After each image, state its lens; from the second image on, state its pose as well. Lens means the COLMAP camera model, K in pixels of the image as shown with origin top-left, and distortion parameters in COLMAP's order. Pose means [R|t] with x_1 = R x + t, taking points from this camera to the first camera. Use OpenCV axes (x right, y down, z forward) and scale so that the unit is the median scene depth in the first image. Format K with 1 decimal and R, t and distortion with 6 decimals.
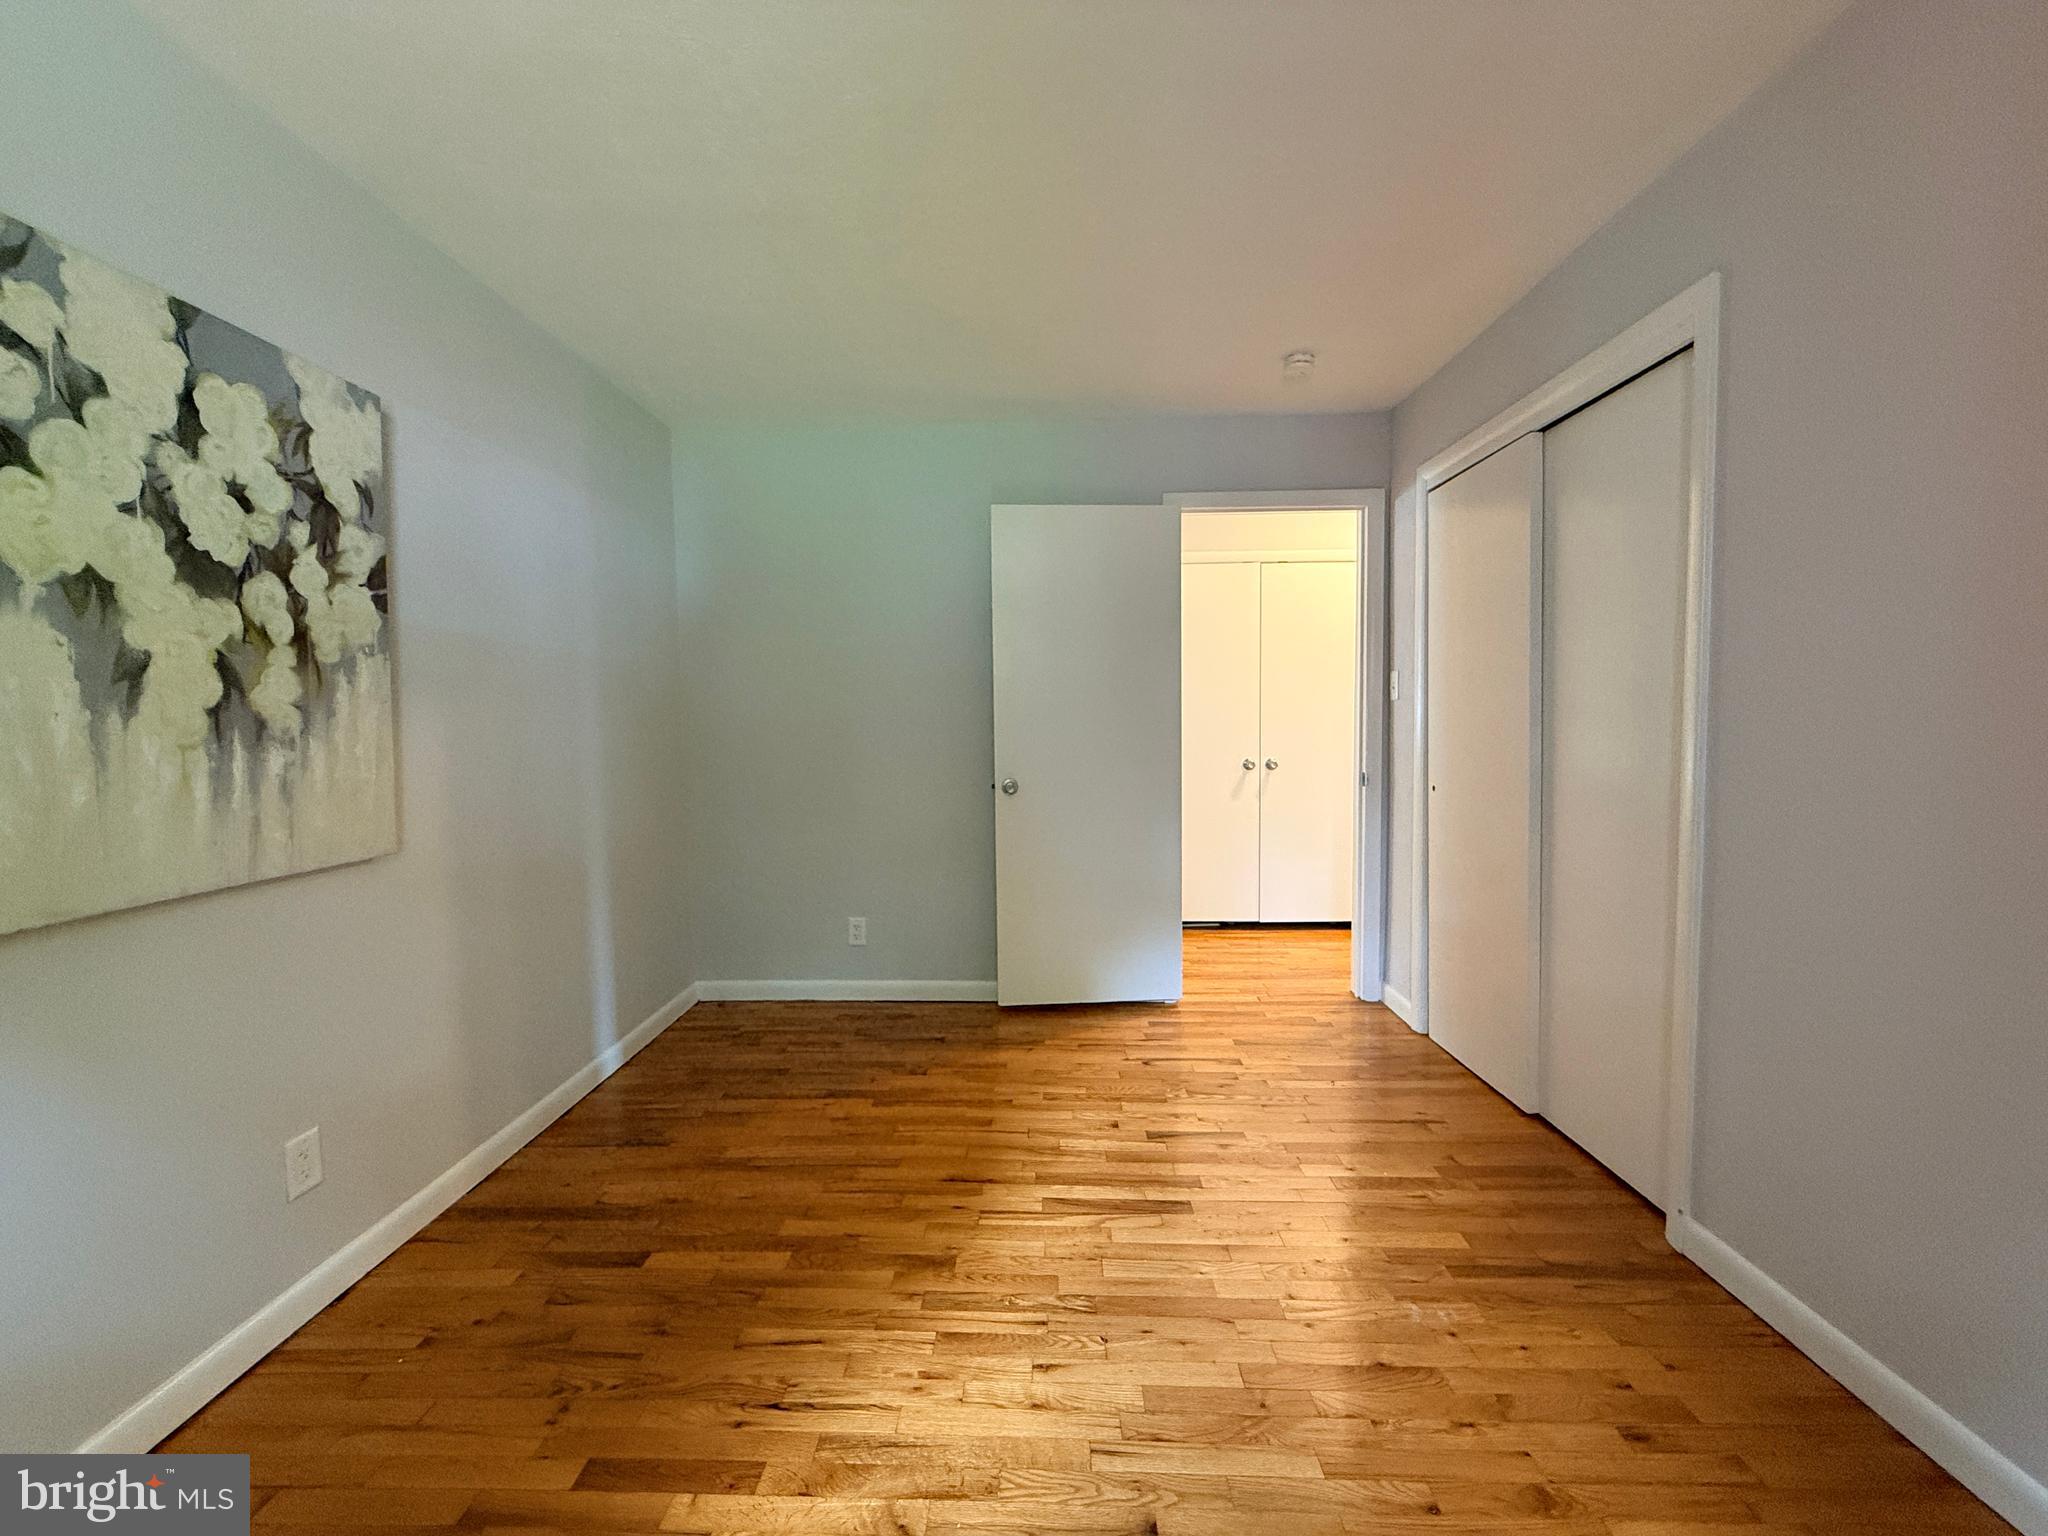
lens RADIAL K [[813.6, 0, 1017.8], [0, 813.6, 763.6], [0, 0, 1]] dist [-0.000755, -0.000053]
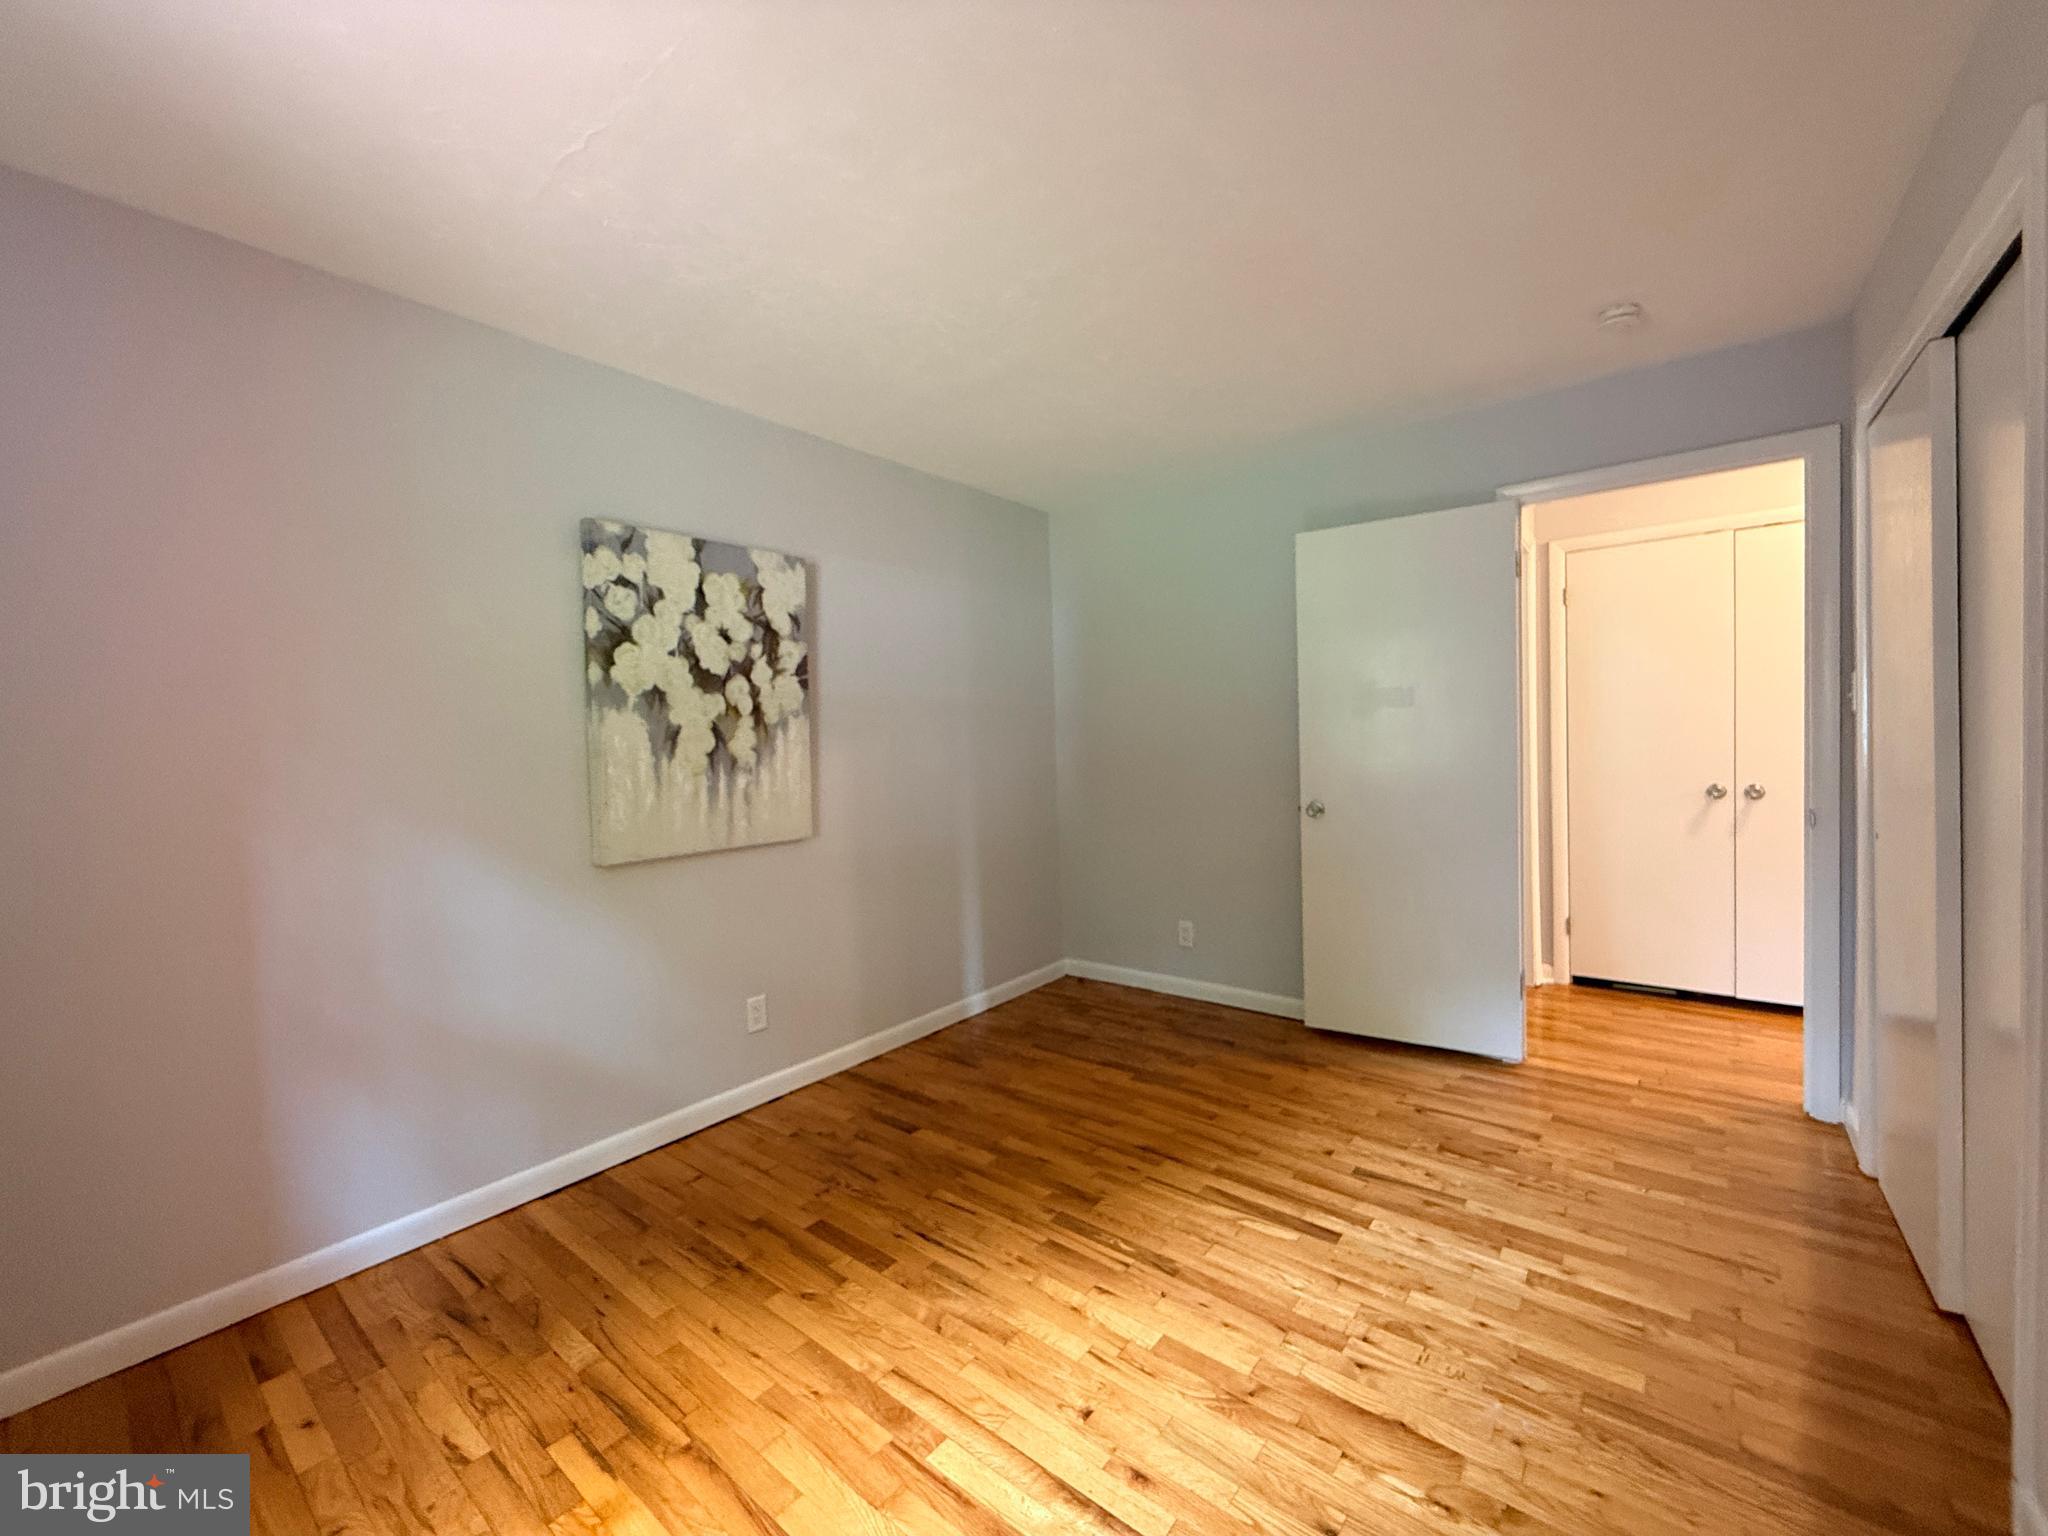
lens RADIAL K [[813.6, 0, 1017.8], [0, 813.6, 763.6], [0, 0, 1]] dist [-0.000755, -0.000053]
pose [[0.801109, 0.005844, -0.598490, 0.575529], [-0.011908, 0.999910, -0.006175, -0.034358], [0.598400, 0.012074, 0.801107, -0.054945]]
